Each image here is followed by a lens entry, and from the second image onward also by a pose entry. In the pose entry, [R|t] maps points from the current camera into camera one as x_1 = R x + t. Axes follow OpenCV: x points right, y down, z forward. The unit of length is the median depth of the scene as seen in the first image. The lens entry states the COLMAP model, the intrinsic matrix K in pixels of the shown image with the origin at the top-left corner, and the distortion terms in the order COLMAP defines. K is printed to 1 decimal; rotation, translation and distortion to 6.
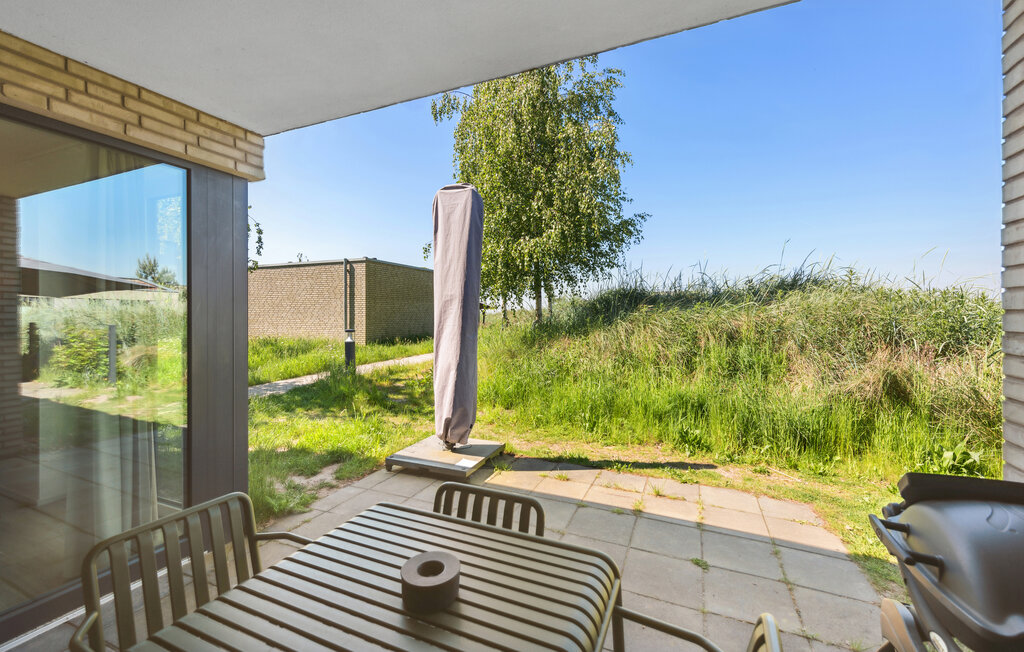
lens RADIAL K [[411.7, 0, 519.3], [0, 411.7, 317.3], [0, 0, 1]] dist [0.001633, 0.000190]
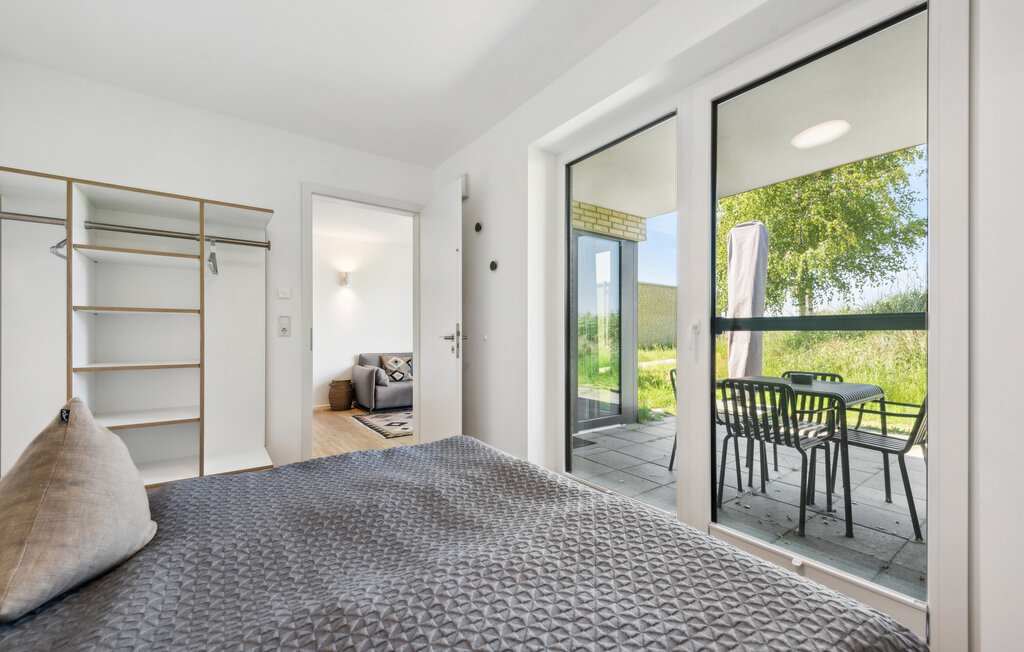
lens RADIAL K [[415.3, 0, 512.0], [0, 415.3, 326.0], [0, 0, 1]] dist [-0.000504, 0.000004]
pose [[0.856038, -0.005849, -0.516879, -0.051495], [-0.006167, 0.999749, -0.021527, 0.039335], [0.516875, 0.021615, 0.855788, -0.338367]]
